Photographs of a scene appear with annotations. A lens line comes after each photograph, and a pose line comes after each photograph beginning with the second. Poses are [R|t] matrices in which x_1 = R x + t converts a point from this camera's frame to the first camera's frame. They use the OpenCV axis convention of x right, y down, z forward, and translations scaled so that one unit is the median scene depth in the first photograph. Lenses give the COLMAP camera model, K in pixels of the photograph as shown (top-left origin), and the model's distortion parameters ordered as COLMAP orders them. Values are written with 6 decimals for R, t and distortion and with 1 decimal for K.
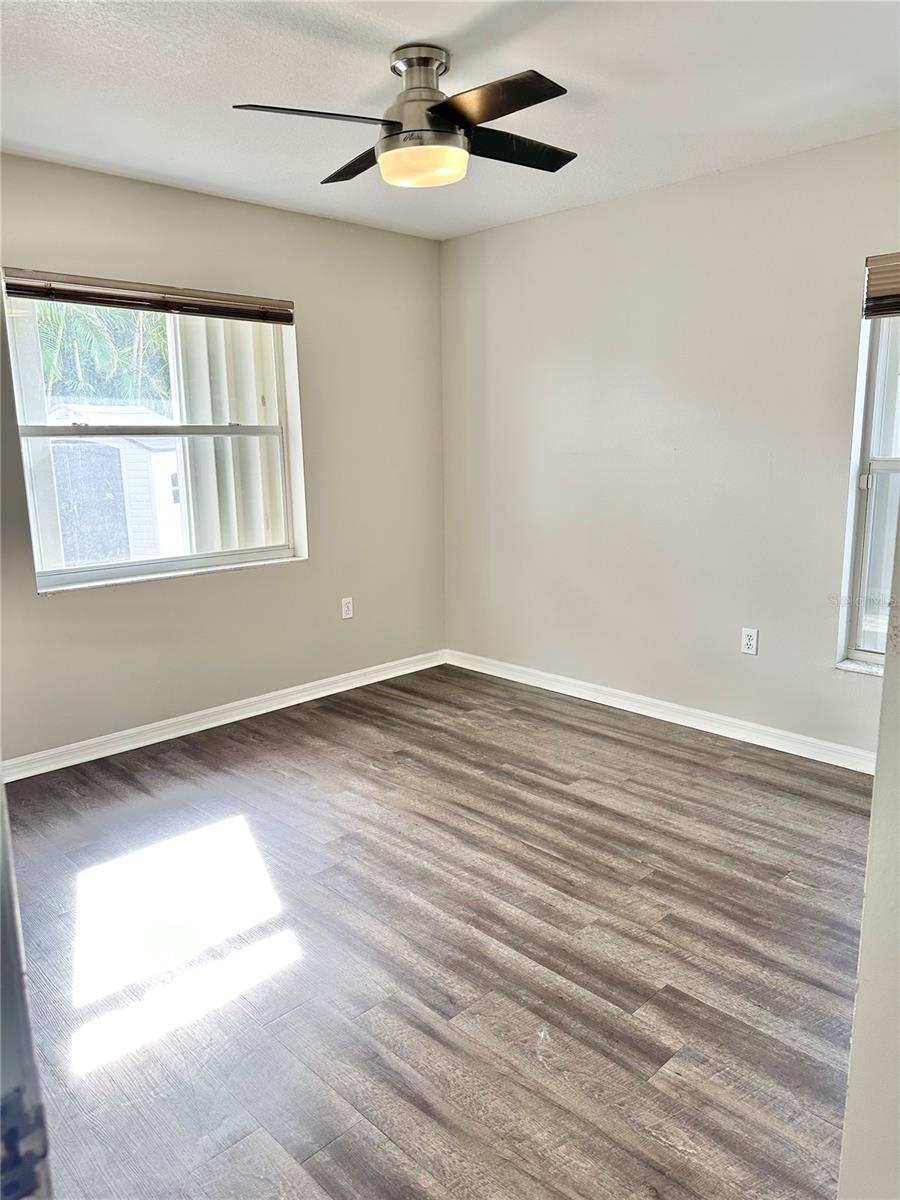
lens RADIAL K [[852.0, 0, 454.4], [0, 852.0, 602.3], [0, 0, 1]] dist [0.041984, -0.037607]
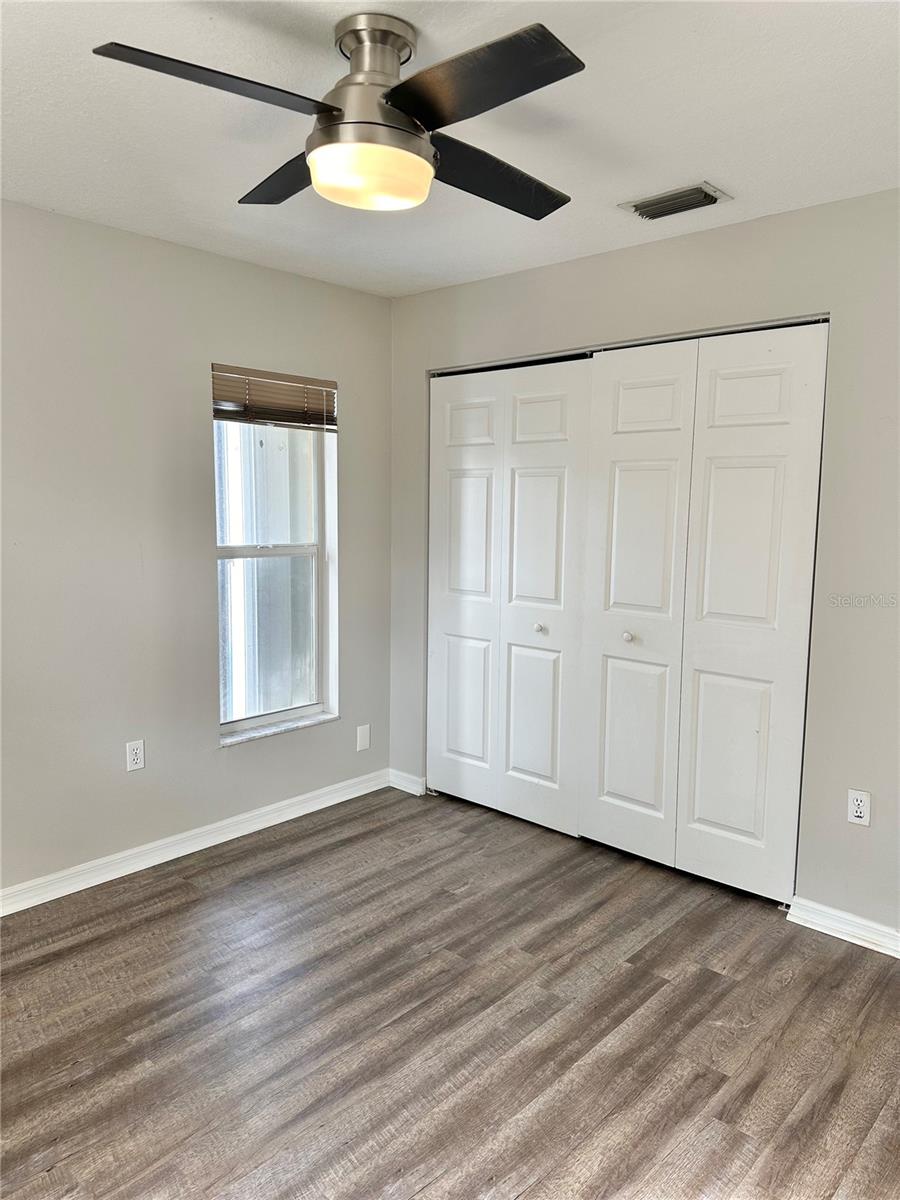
lens RADIAL K [[852.0, 0, 454.2], [0, 852.0, 596.9], [0, 0, 1]] dist [0.041984, -0.037607]
pose [[-0.061683, -0.109778, 0.992040, -0.762549], [0.183558, 0.975732, 0.119387, -0.227364], [-0.981072, 0.189461, -0.040035, 0.972022]]
